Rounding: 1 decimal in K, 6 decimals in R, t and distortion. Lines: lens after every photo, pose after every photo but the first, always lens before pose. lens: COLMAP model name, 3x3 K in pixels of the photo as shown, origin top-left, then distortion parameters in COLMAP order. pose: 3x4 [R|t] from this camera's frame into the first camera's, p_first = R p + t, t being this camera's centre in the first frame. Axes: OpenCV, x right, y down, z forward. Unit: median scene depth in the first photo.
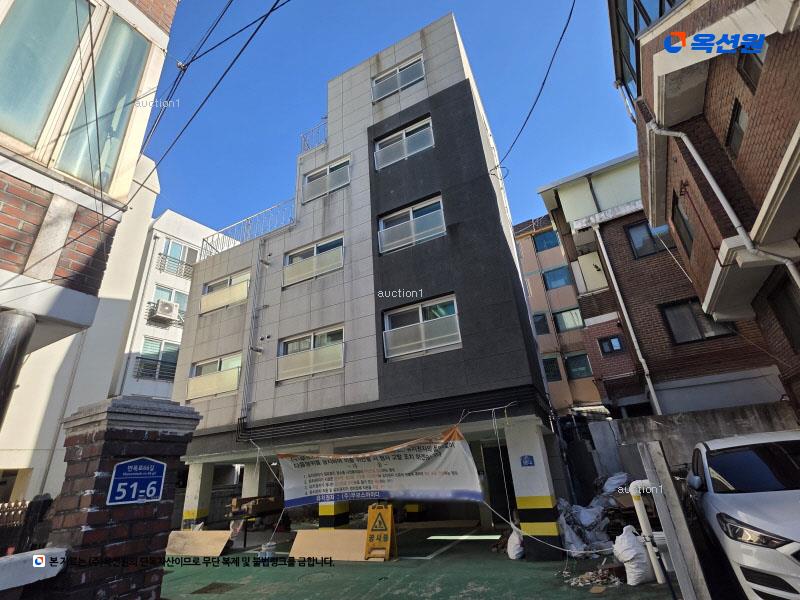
lens RADIAL K [[381.7, 0, 394.6], [0, 381.7, 298.6], [0, 0, 1]] dist [0.001965, 0.001210]
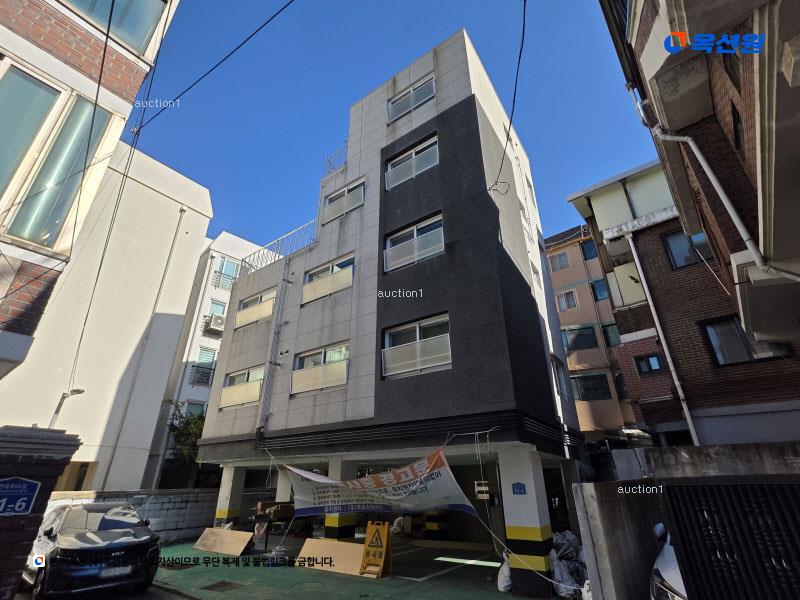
lens RADIAL K [[381.7, 0, 394.6], [0, 381.7, 298.6], [0, 0, 1]] dist [0.001965, 0.001210]
pose [[0.986212, -0.009469, -0.165216, 0.147233], [0.006121, 0.999766, -0.020766, -0.024357], [0.165373, 0.019468, 0.986039, -0.003728]]
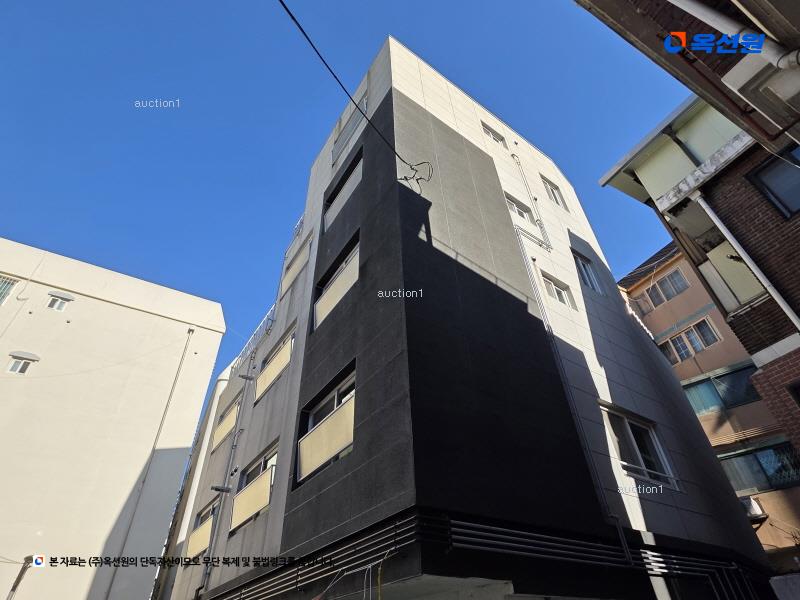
lens RADIAL K [[435.9, 0, 400.0], [0, 435.9, 300.0], [0, 0, 1]] dist [-0.001497, -0.000129]
pose [[0.877769, -0.283328, -0.386324, 0.422994], [0.178791, 0.941852, -0.284516, 0.087670], [0.444471, 0.180668, 0.877385, 0.303427]]
